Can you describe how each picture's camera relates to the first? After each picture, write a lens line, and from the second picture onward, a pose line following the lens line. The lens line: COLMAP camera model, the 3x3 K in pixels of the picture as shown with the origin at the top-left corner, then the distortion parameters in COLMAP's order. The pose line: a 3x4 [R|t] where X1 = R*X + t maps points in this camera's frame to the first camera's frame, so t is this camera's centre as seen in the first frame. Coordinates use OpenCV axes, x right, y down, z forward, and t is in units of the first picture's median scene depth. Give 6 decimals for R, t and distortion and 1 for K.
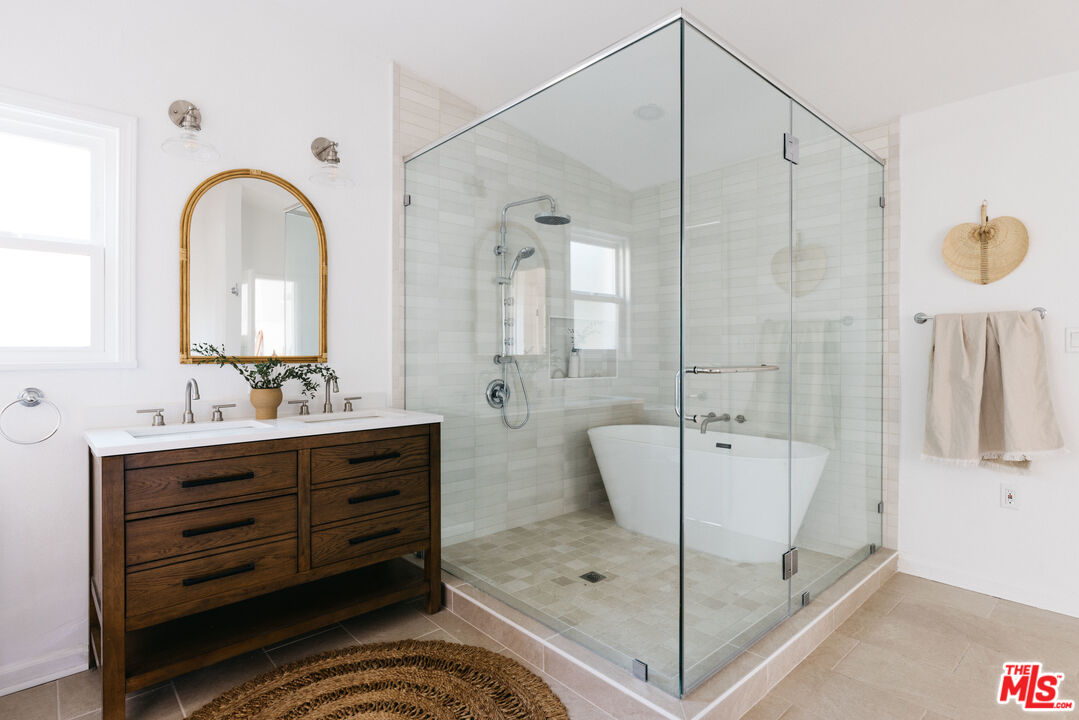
lens RADIAL K [[545.6, 0, 518.4], [0, 545.6, 352.1], [0, 0, 1]] dist [-0.002761, -0.000222]
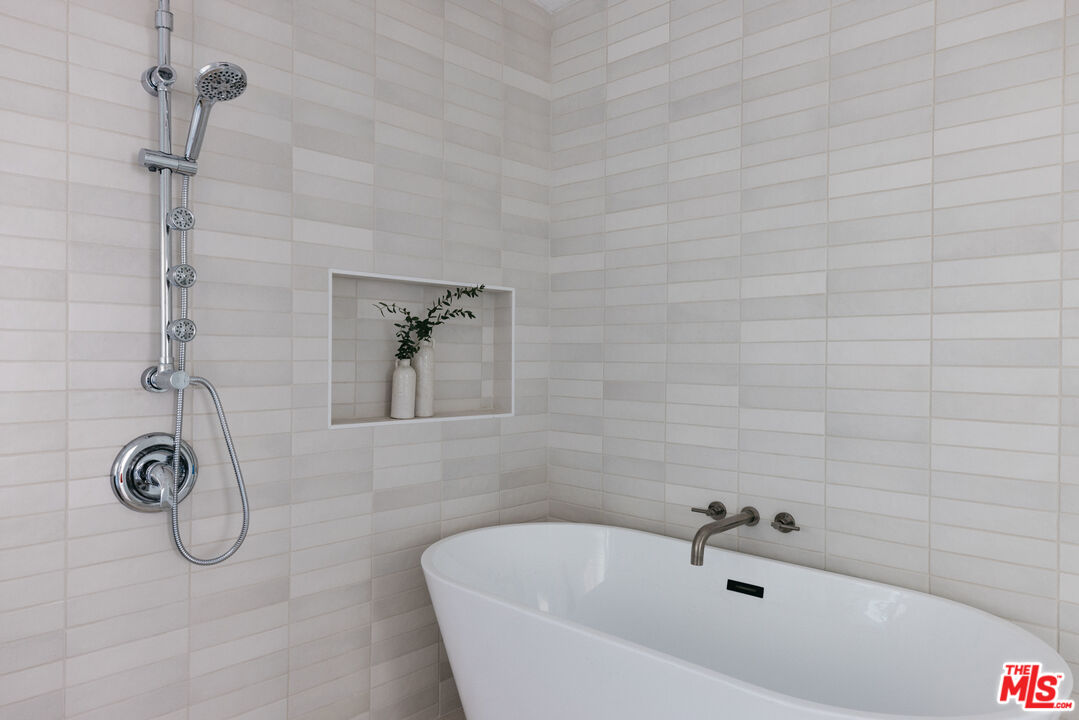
lens RADIAL K [[670.6, 0, 540.4], [0, 670.6, 360.0], [0, 0, 1]] dist [0.000409, 0.000156]
pose [[0.994759, 0.006236, 0.102055, 0.167674], [-0.007033, 0.999947, 0.007454, -0.004513], [-0.102004, -0.008133, 0.994751, 0.506714]]
